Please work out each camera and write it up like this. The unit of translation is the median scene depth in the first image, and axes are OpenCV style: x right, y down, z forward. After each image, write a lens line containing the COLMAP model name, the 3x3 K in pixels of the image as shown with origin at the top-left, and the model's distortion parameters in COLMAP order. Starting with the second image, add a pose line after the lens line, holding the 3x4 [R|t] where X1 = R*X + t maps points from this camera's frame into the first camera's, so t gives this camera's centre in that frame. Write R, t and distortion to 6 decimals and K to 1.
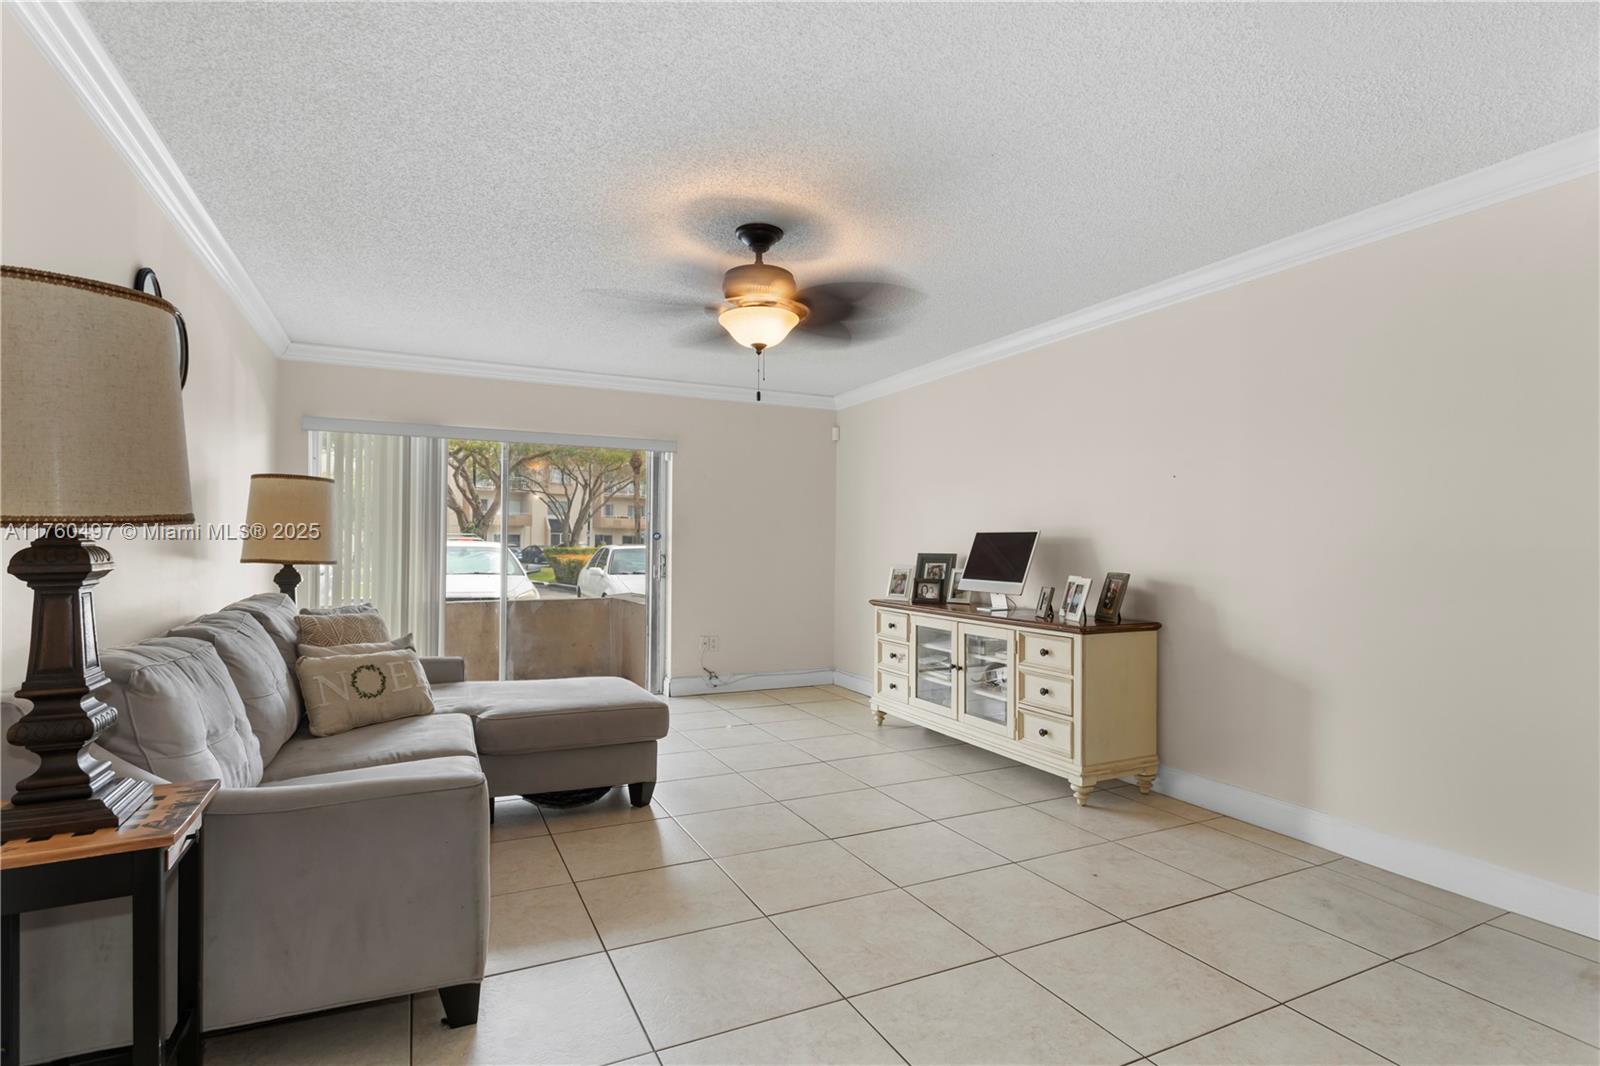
lens RADIAL K [[792.7, 0, 799.2], [0, 792.7, 541.0], [0, 0, 1]] dist [-0.017315, 0.011942]
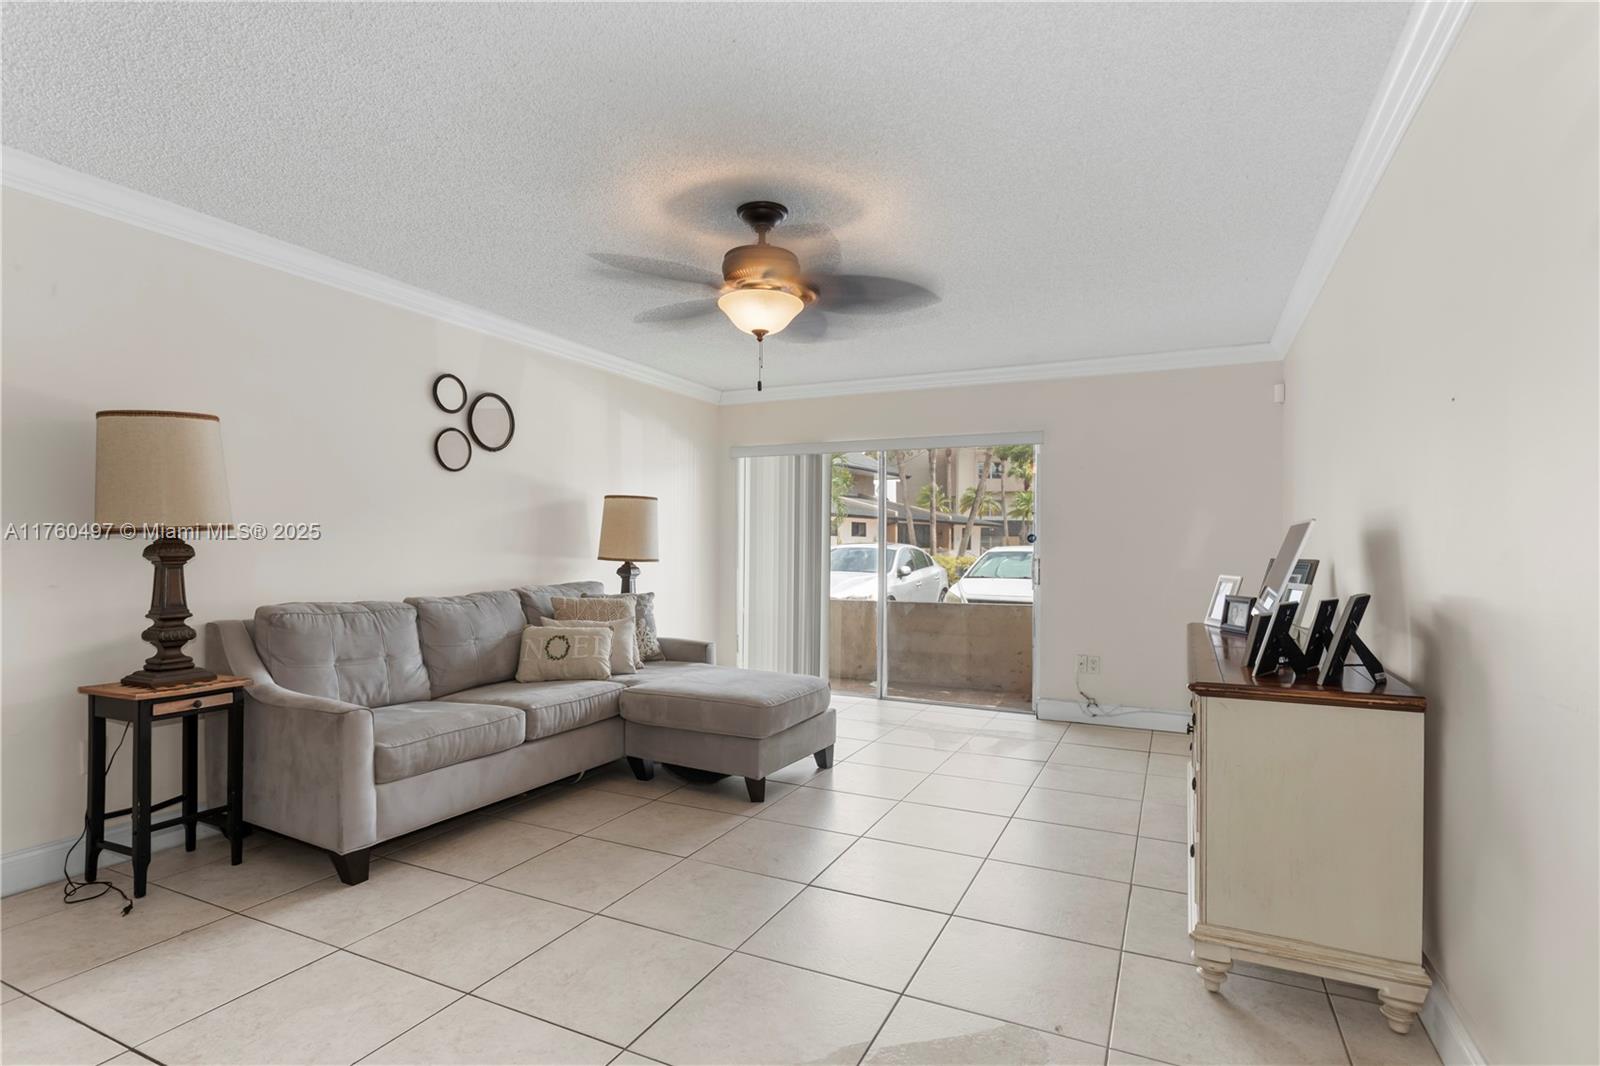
lens RADIAL K [[792.7, 0, 799.2], [0, 792.7, 541.0], [0, 0, 1]] dist [-0.017315, 0.011942]
pose [[0.617468, -0.009902, -0.786534, 0.714077], [0.002261, 0.999939, -0.010813, 0.011445], [0.786593, 0.004898, 0.617453, 0.458372]]
